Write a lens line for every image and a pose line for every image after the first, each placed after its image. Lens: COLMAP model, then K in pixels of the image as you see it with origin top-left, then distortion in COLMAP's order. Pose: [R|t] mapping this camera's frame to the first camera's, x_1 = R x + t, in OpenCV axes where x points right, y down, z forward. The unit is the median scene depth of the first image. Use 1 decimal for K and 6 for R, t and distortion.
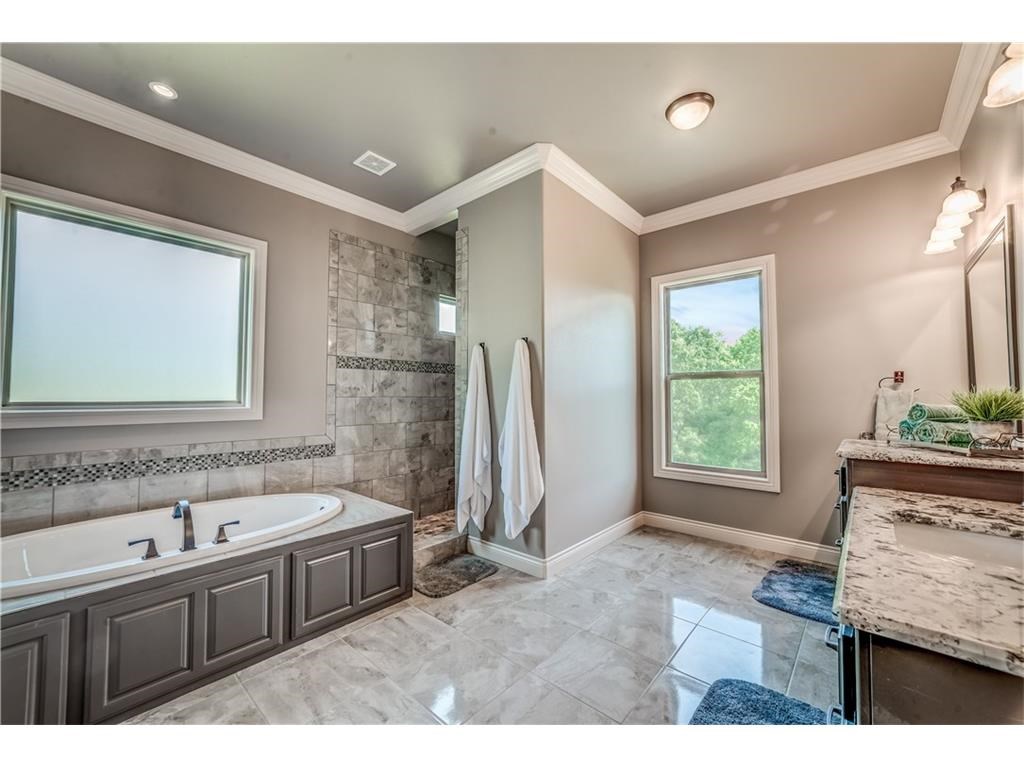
lens RADIAL K [[398.6, 0, 509.2], [0, 398.6, 381.5], [0, 0, 1]] dist [-0.020101, 0.007857]
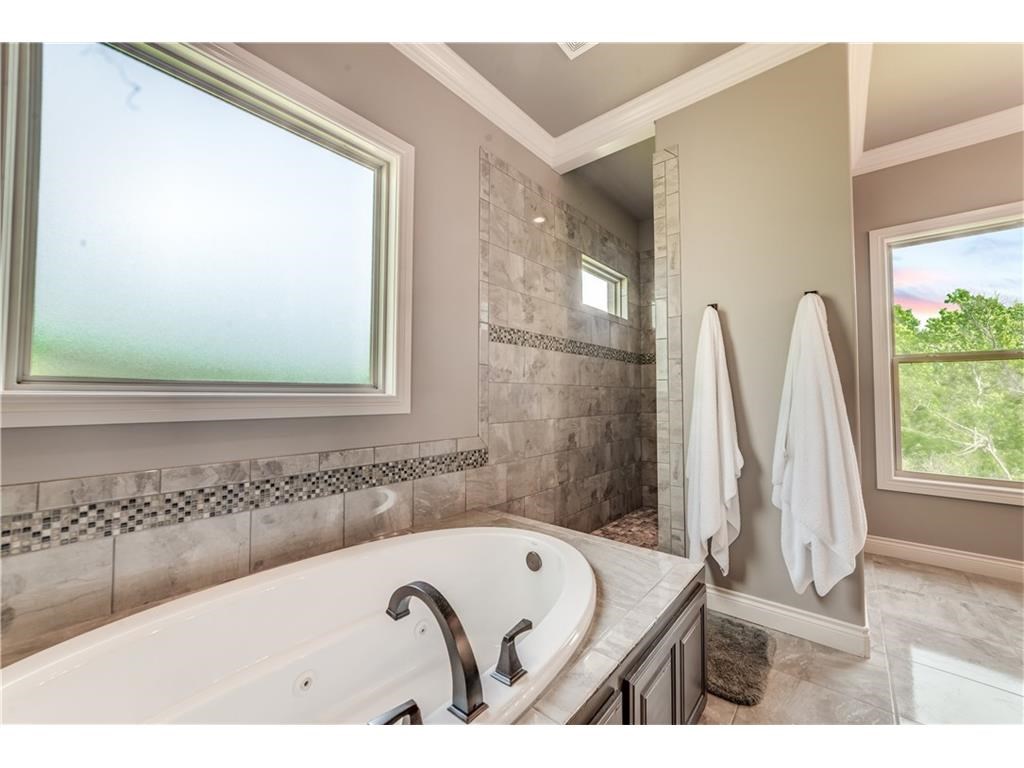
lens RADIAL K [[392.7, 0, 515.3], [0, 392.7, 381.1], [0, 0, 1]] dist [-0.019049, 0.005979]
pose [[0.999857, 0.002842, 0.016644, -0.450949], [-0.002857, 0.999996, 0.000835, 0.041046], [-0.016642, -0.000883, 0.999861, 0.338435]]
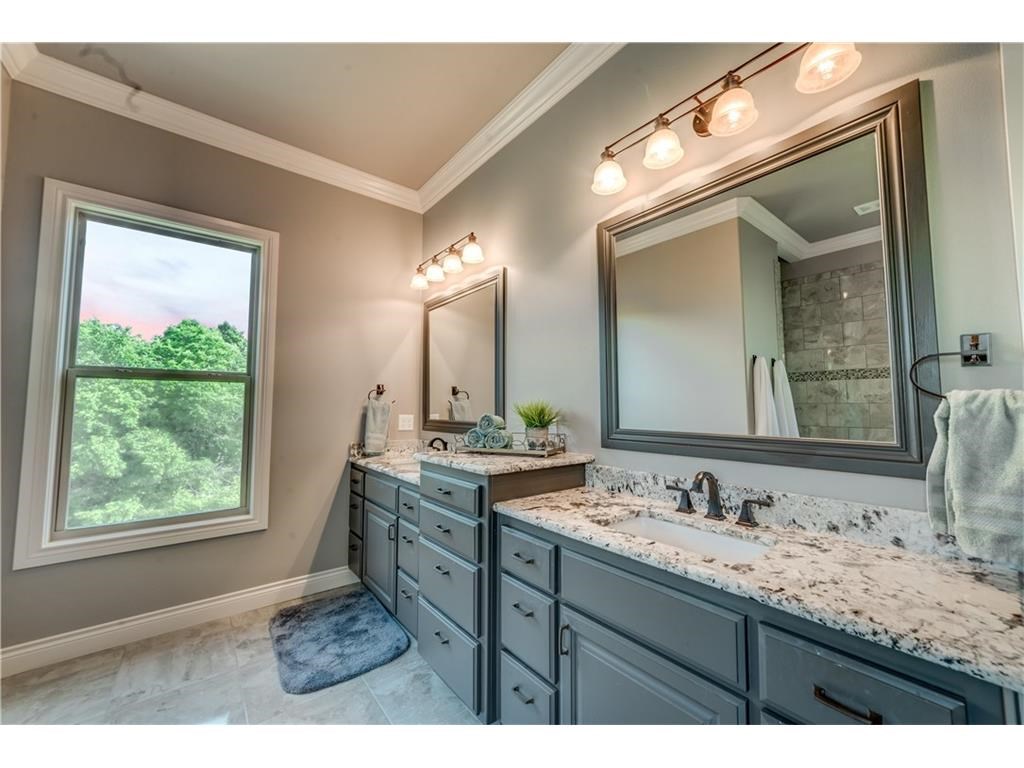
lens RADIAL K [[398.6, 0, 509.2], [0, 398.6, 381.5], [0, 0, 1]] dist [-0.020101, 0.007857]
pose [[0.172992, 0.063216, 0.982892, -0.032722], [-0.036340, 0.997668, -0.057770, 0.014709], [-0.984253, -0.025725, 0.174886, 0.407377]]
